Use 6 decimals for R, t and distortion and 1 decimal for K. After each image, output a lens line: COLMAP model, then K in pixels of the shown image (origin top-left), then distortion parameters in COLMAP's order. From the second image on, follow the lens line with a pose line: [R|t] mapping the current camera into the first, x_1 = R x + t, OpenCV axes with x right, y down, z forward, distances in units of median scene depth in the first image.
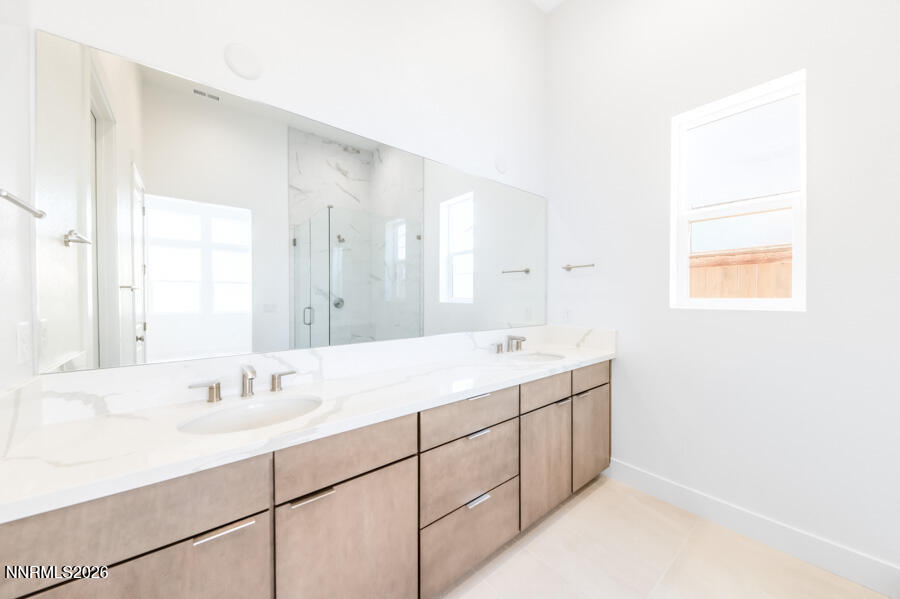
lens RADIAL K [[316.4, 0, 442.7], [0, 316.4, 297.9], [0, 0, 1]] dist [0.008923, -0.003760]
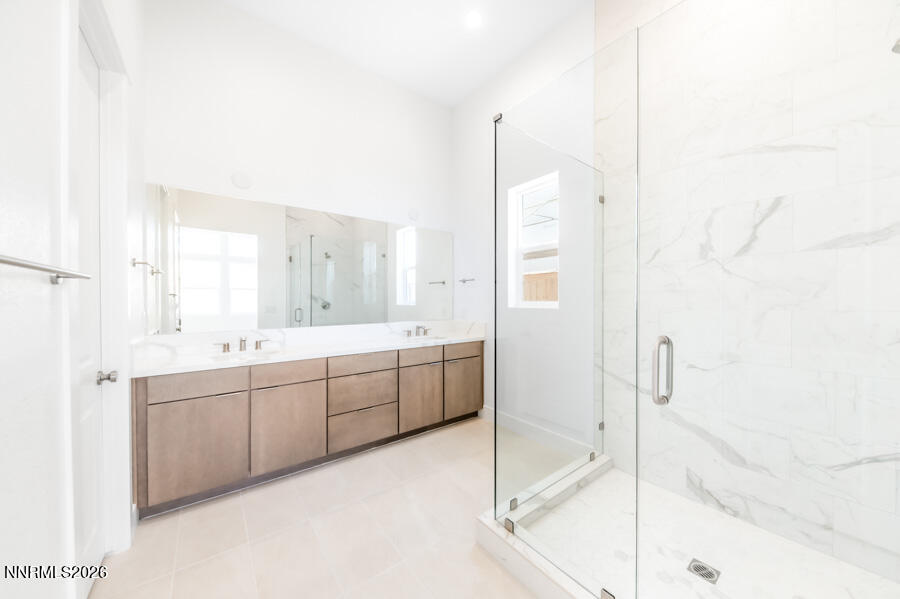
lens RADIAL K [[316.4, 0, 452.9], [0, 316.4, 301.0], [0, 0, 1]] dist [0.008923, -0.003760]
pose [[0.999834, -0.000681, -0.018212, 0.423306], [0.000618, 0.999994, -0.003471, 0.005037], [0.018214, 0.003459, 0.999828, -0.553896]]
